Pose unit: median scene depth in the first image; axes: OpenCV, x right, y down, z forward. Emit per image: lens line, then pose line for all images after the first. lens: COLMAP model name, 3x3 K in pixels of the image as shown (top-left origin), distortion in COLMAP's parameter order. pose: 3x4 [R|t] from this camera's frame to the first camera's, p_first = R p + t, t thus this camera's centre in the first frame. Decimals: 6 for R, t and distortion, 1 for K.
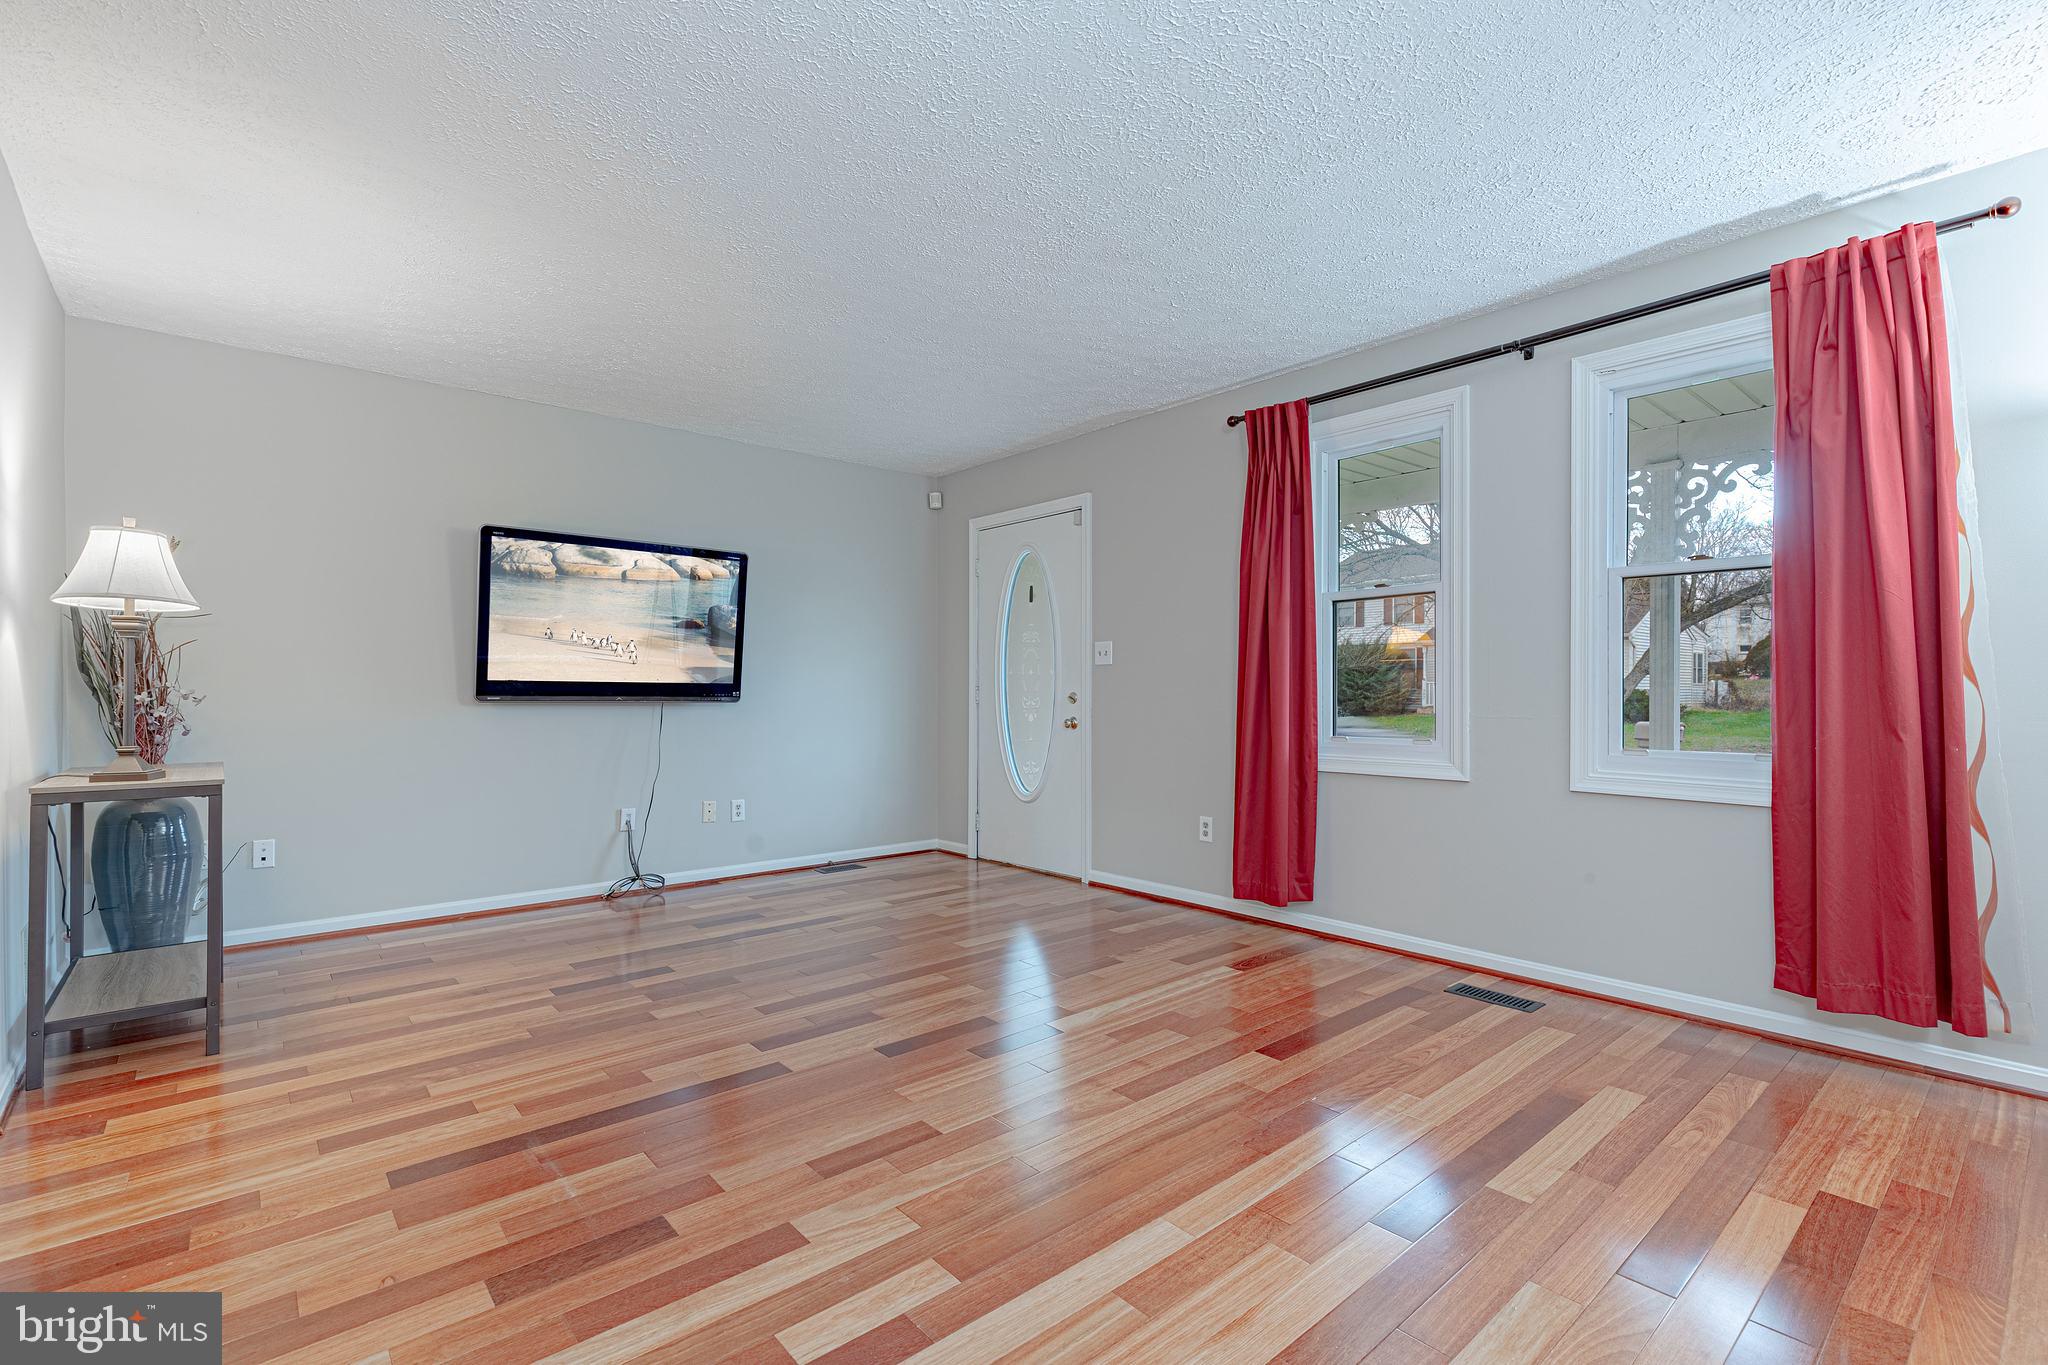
lens RADIAL K [[918.0, 0, 1021.1], [0, 918.0, 690.8], [0, 0, 1]] dist [0.007310, -0.001283]
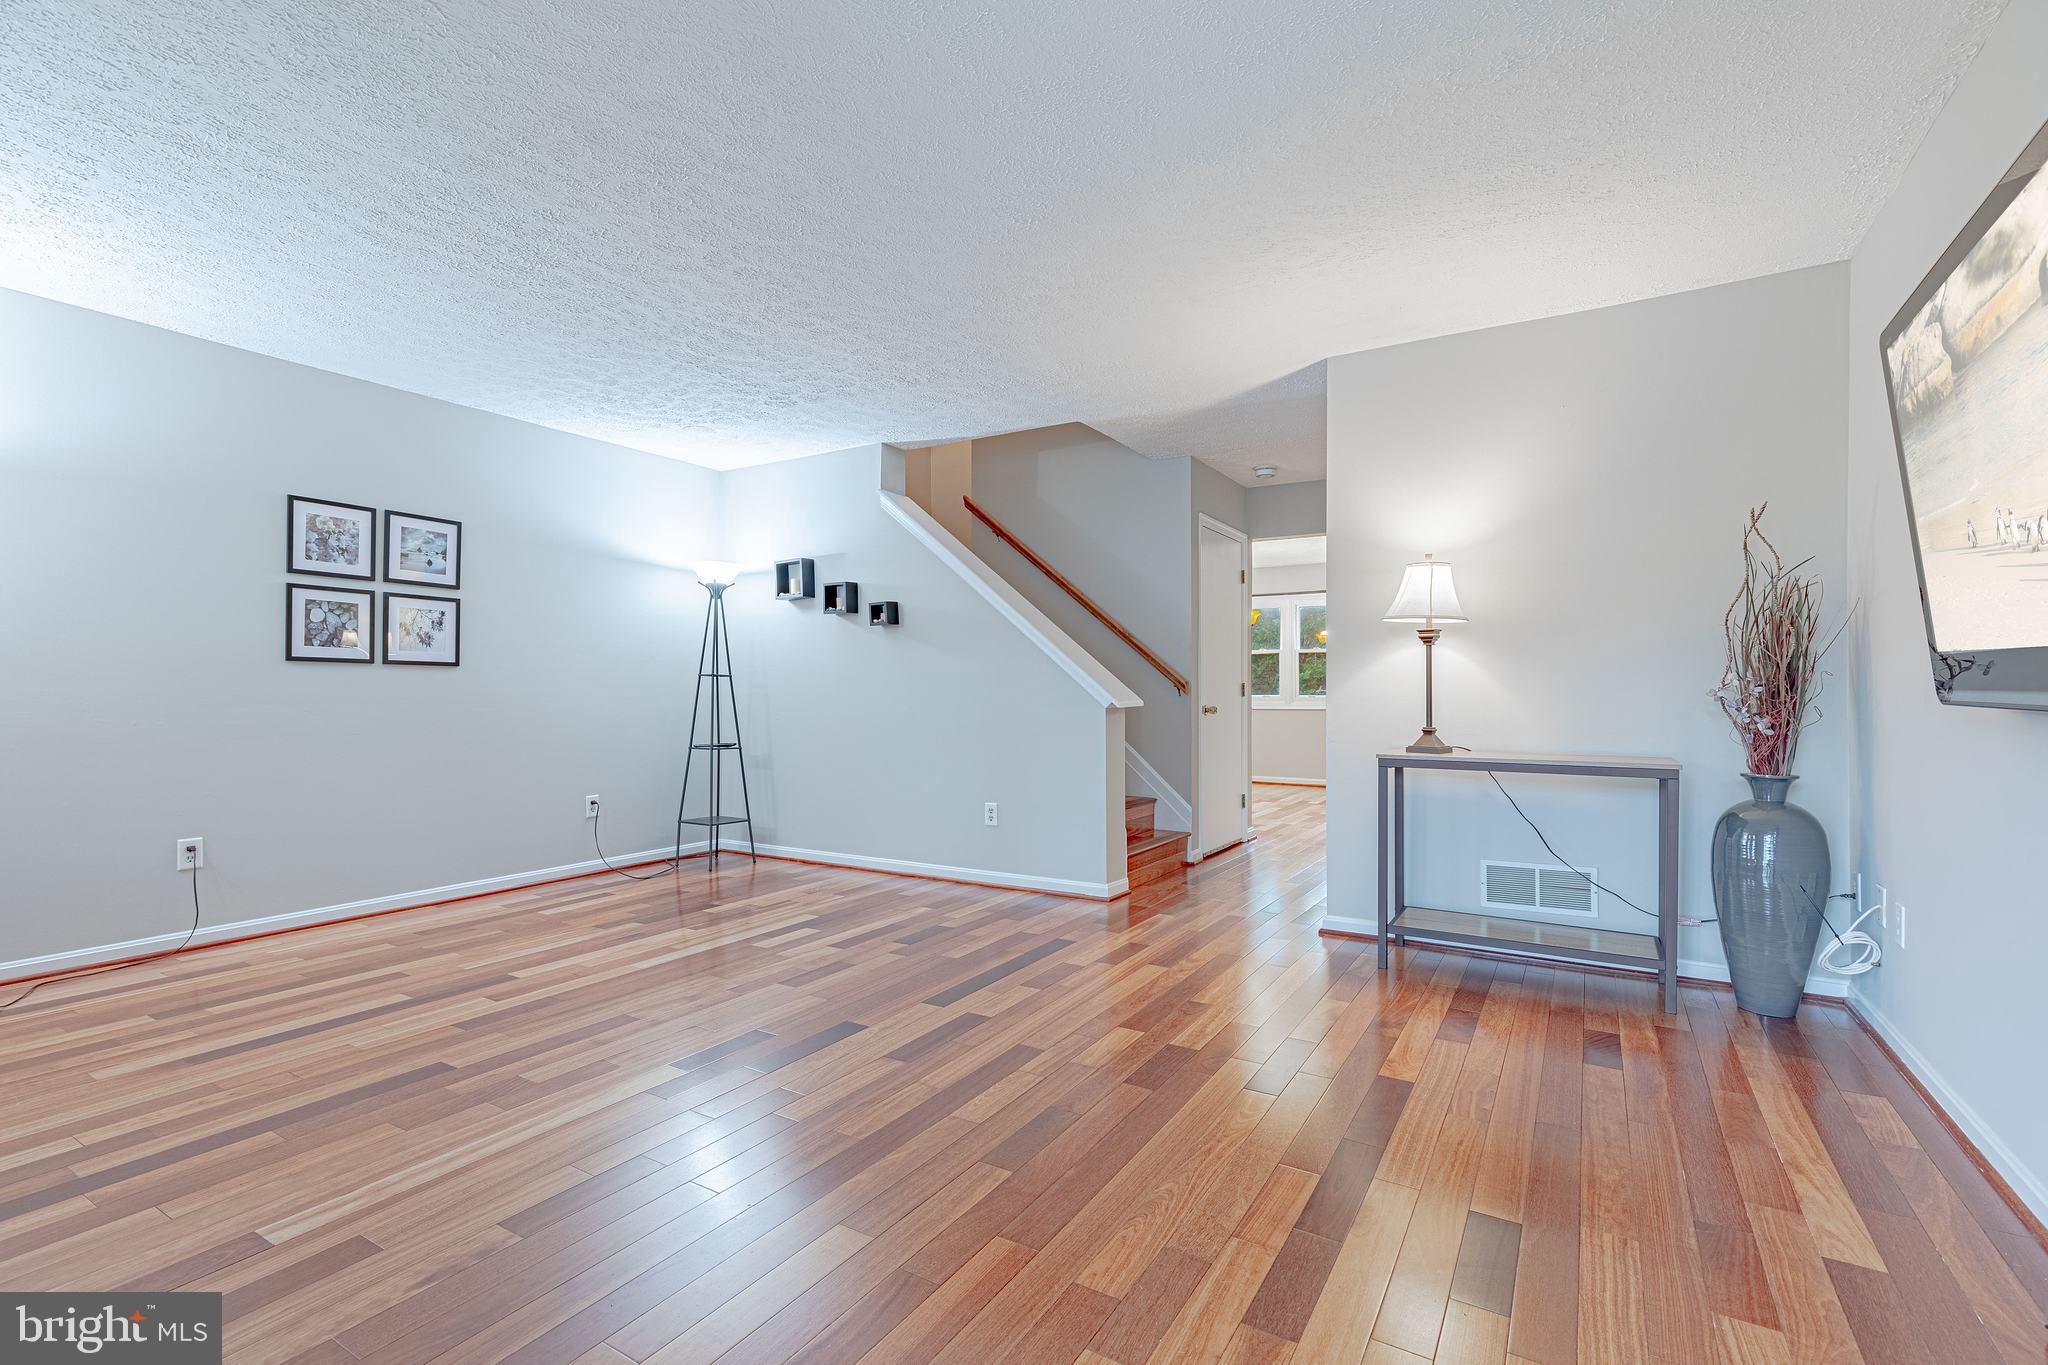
lens RADIAL K [[918.0, 0, 1021.1], [0, 918.0, 690.8], [0, 0, 1]] dist [0.007310, -0.001283]
pose [[-0.952658, 0.000797, -0.304042, -0.008570], [0.000789, 1.000000, 0.000152, 0.007778], [0.304042, -0.000095, -0.952659, 2.081483]]
